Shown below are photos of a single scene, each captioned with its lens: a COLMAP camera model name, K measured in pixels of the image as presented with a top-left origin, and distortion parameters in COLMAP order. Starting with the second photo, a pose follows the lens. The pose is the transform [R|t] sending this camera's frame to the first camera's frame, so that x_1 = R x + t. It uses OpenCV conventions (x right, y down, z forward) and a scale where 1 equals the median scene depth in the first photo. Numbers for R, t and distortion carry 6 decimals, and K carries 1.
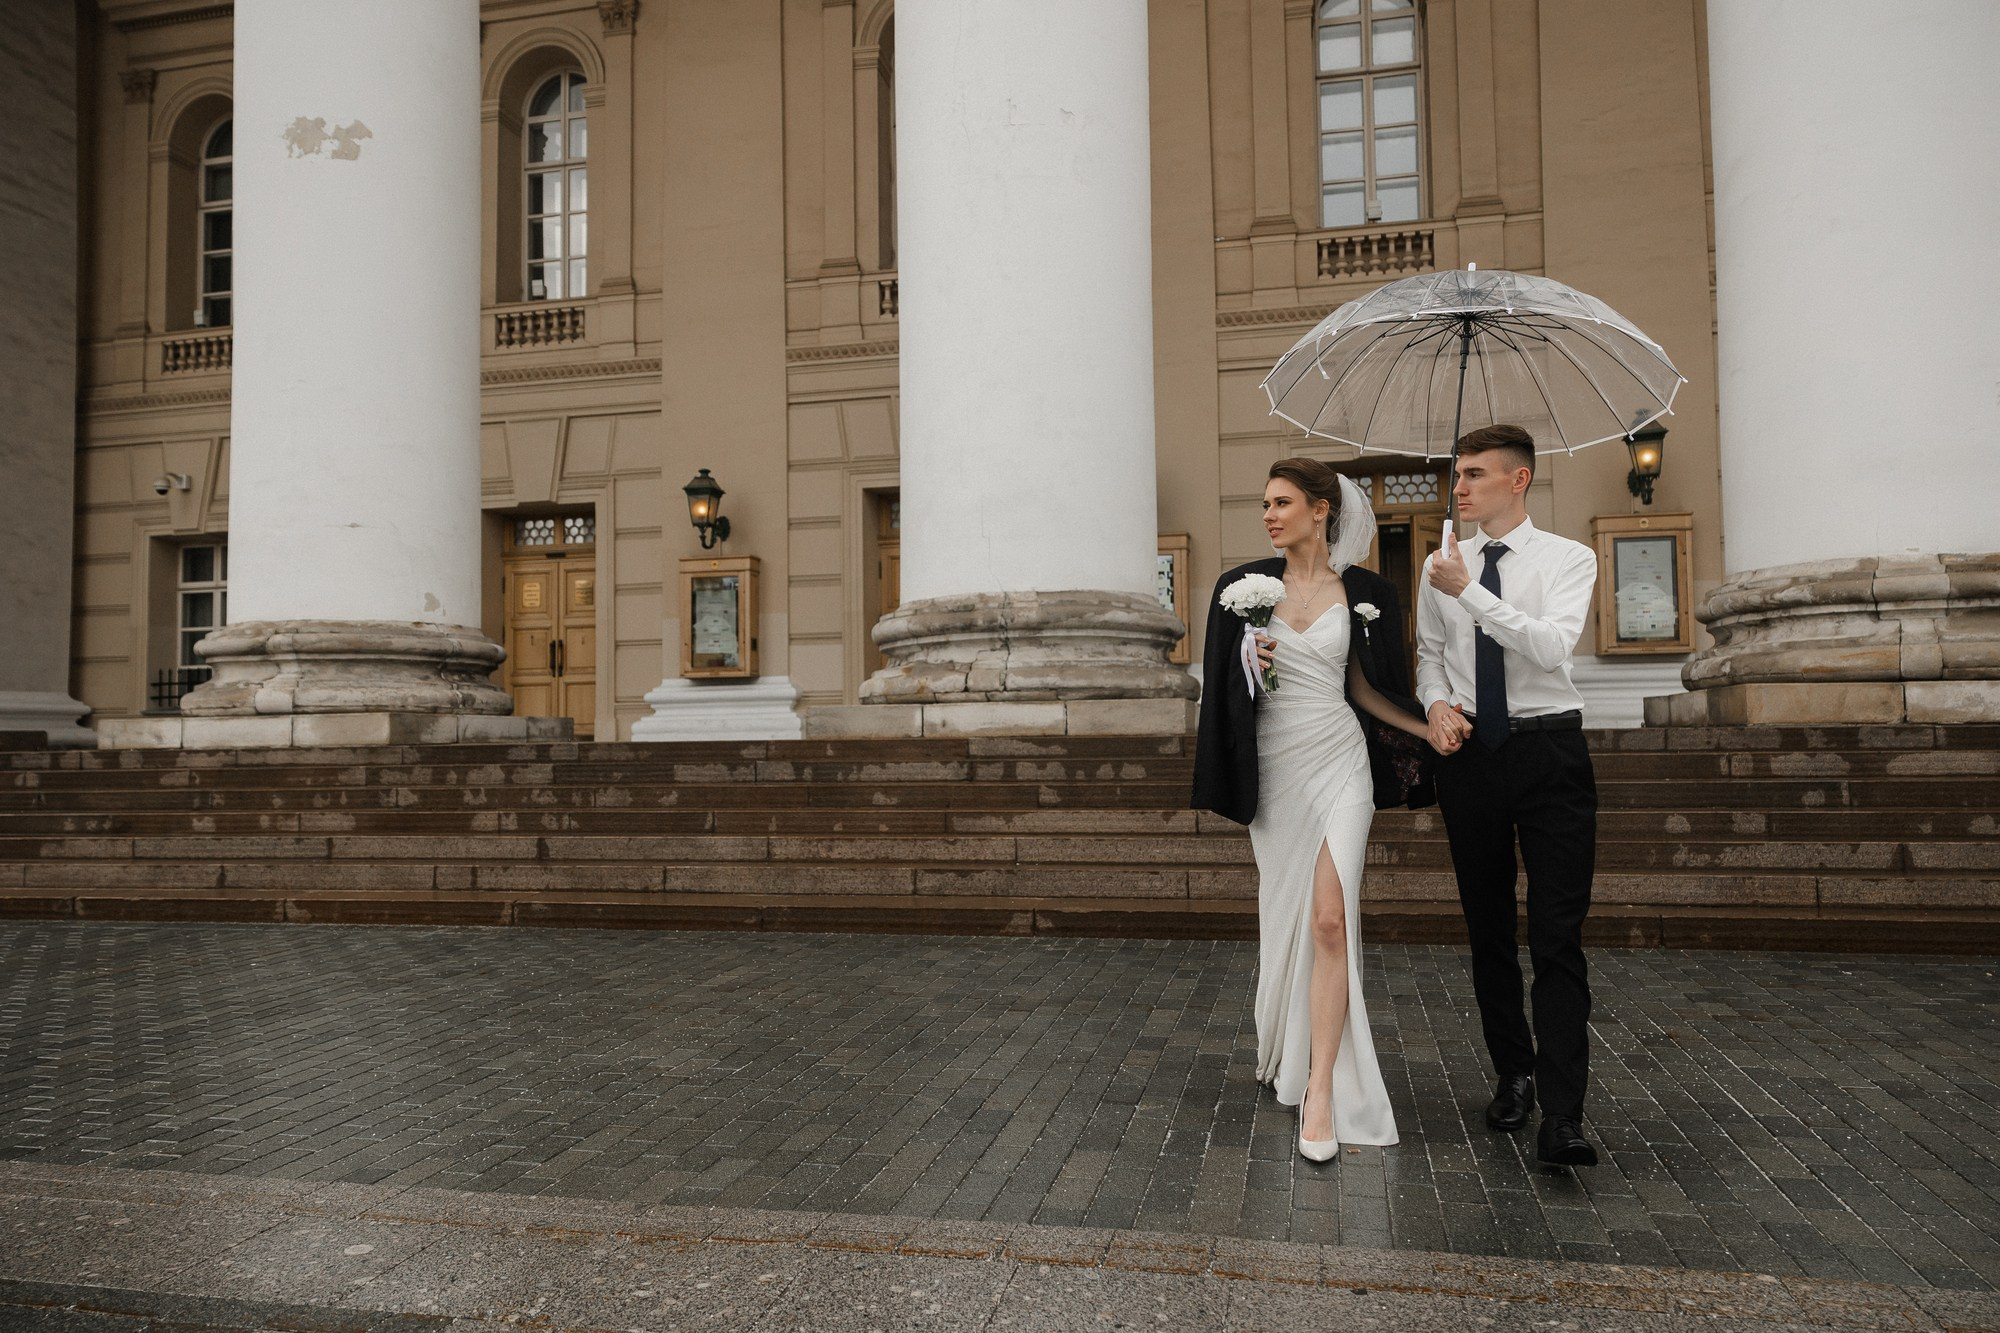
lens RADIAL K [[1359.9, 0, 1000.0], [0, 1359.9, 666.5], [0, 0, 1]] dist [-0.001207, 0.008784]
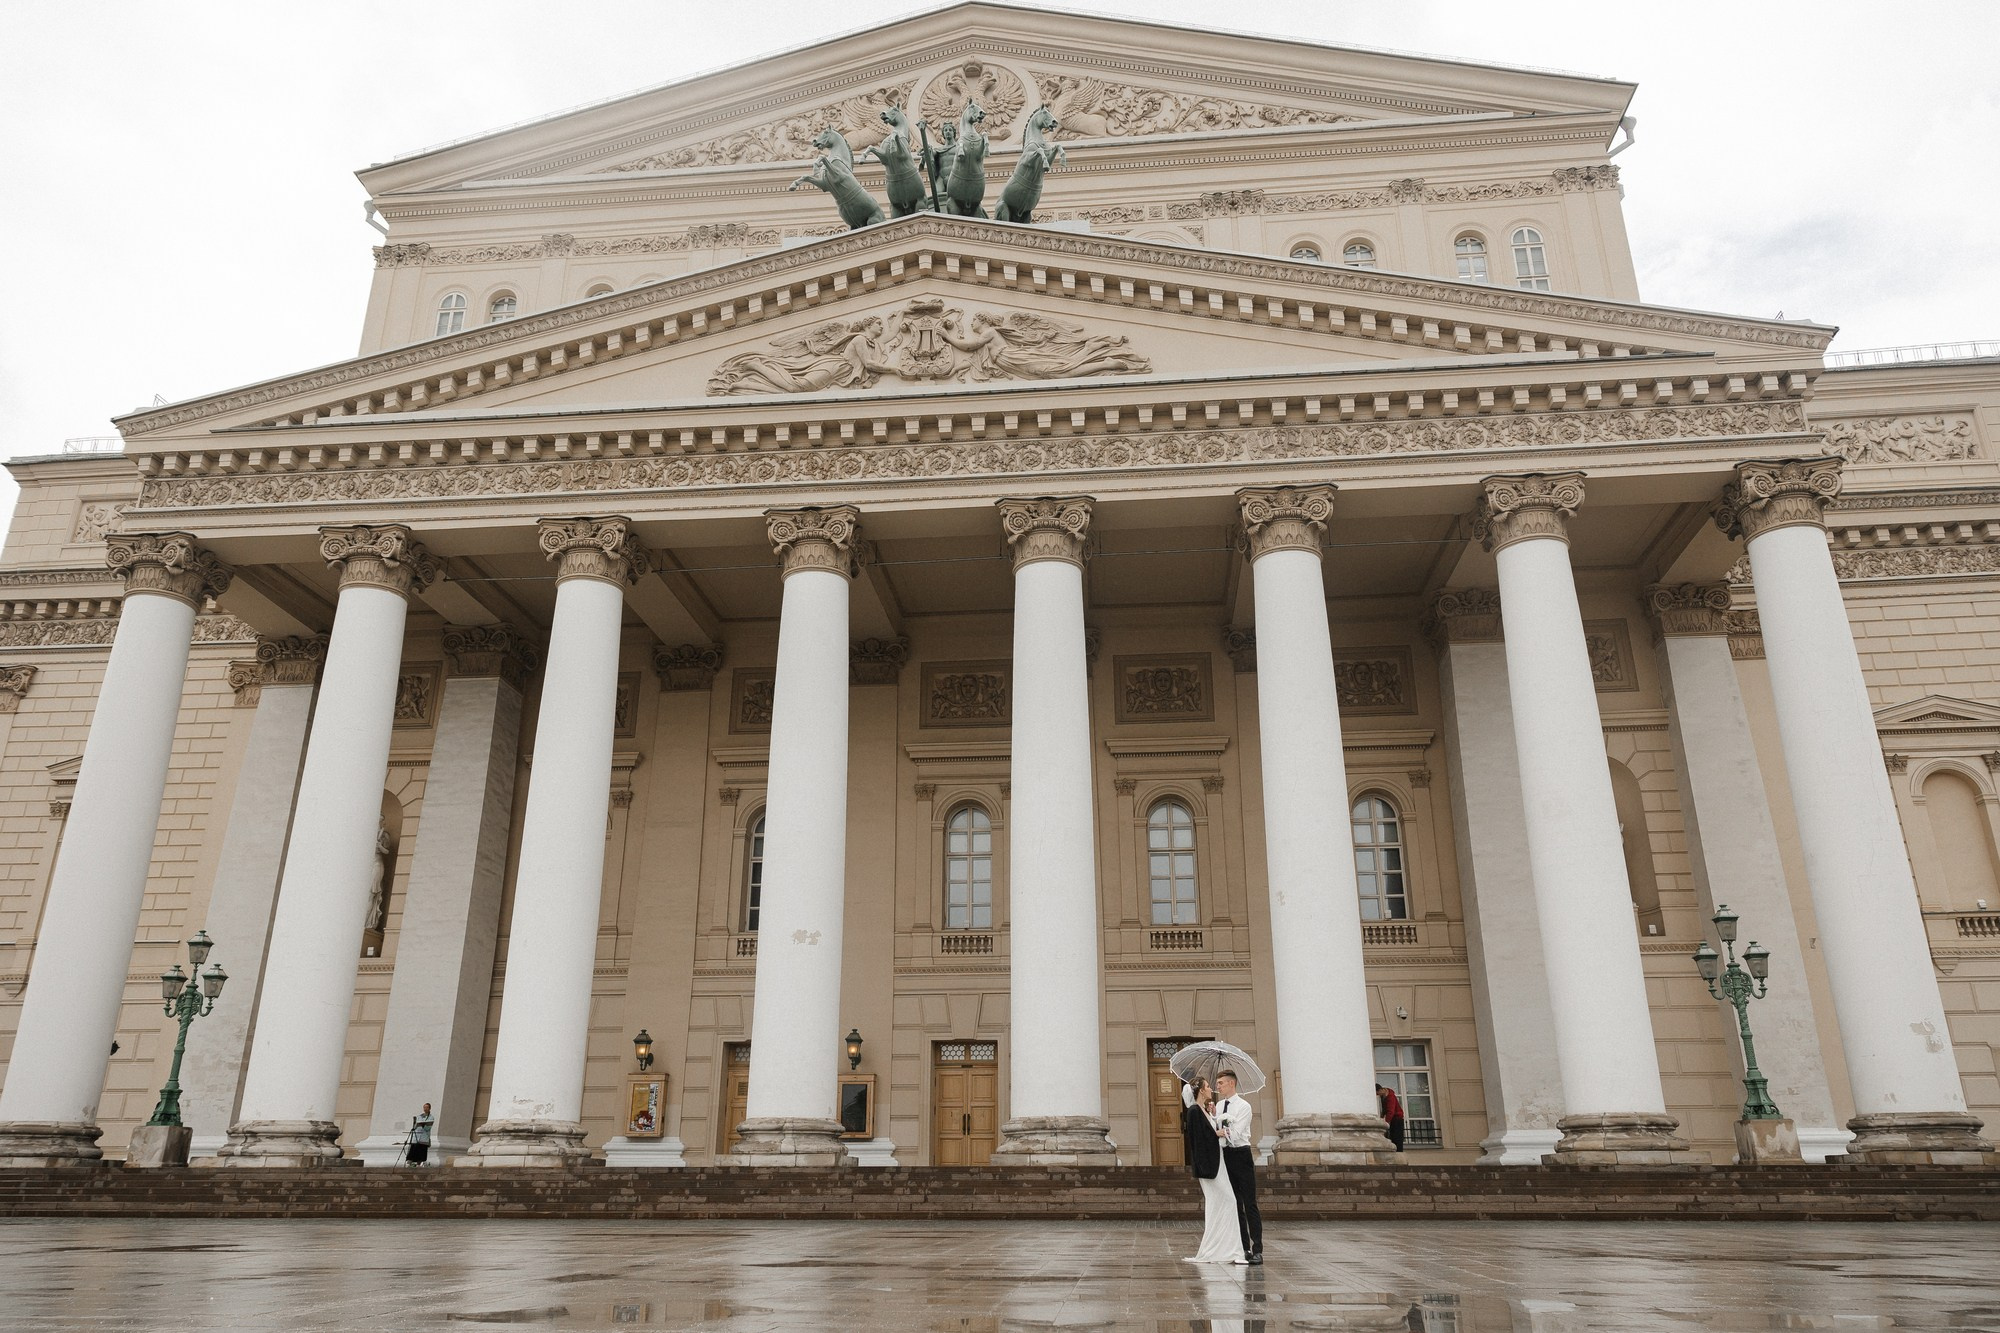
lens RADIAL K [[1390.7, 0, 1000.9], [0, 1390.7, 658.1], [0, 0, 1]] dist [-0.002497, 0.019522]
pose [[0.991325, 0.058082, 0.117902, -0.462032], [-0.018519, 0.949834, -0.312206, -0.045644], [-0.130121, 0.307314, 0.942670, -1.902481]]
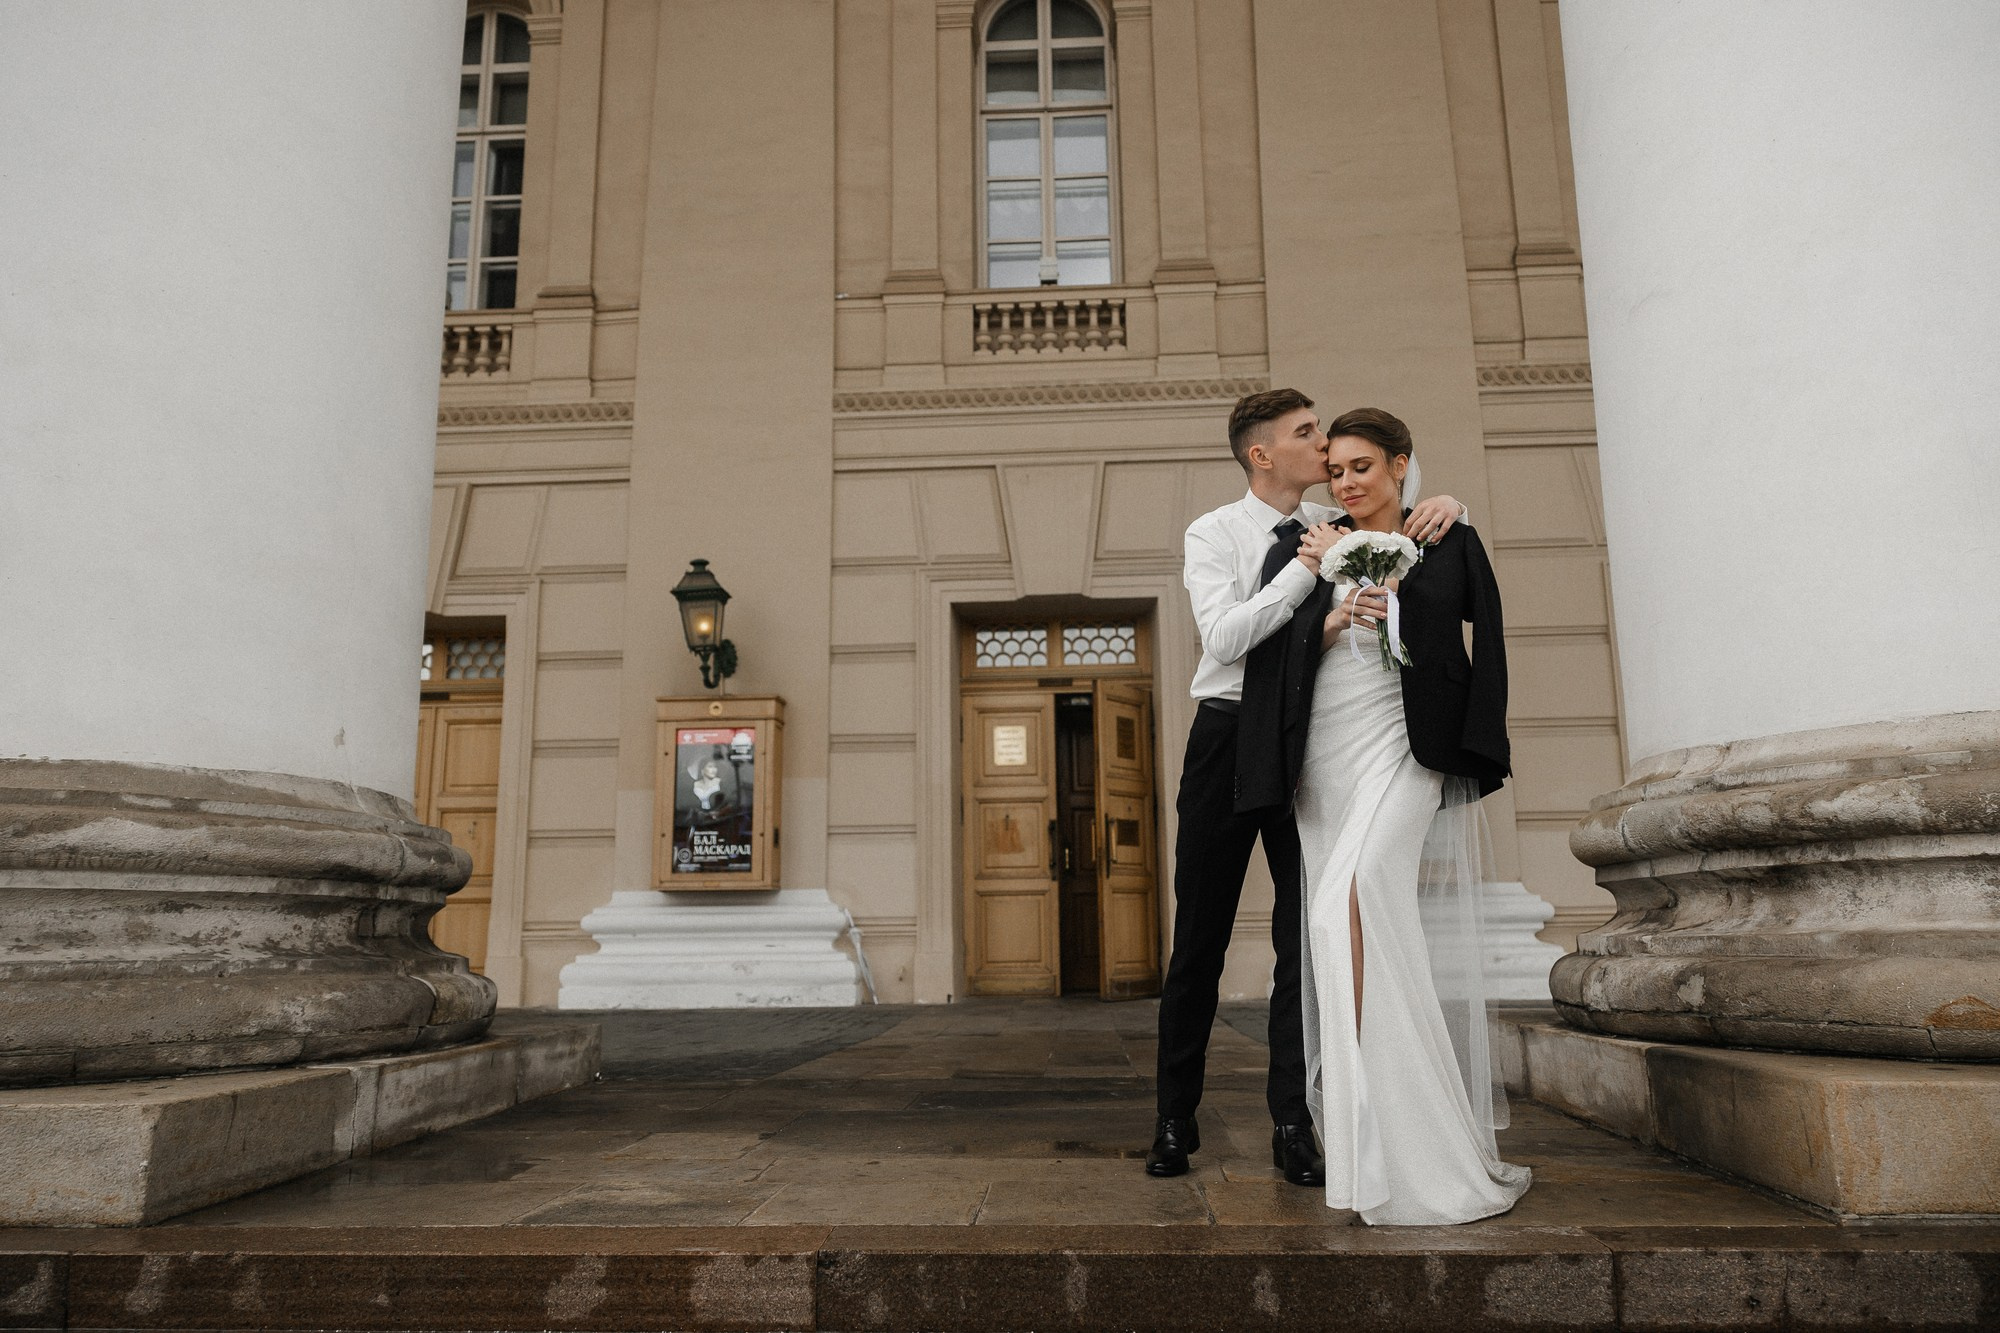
lens RADIAL K [[1326.0, 0, 1000.0], [0, 1326.0, 666.5], [0, 0, 1]] dist [-0.004085, 0.000200]
pose [[0.986522, 0.033101, 0.160248, 0.220144], [-0.009587, 0.989335, -0.145341, -0.026988], [-0.163350, 0.141846, 0.976318, 0.518020]]
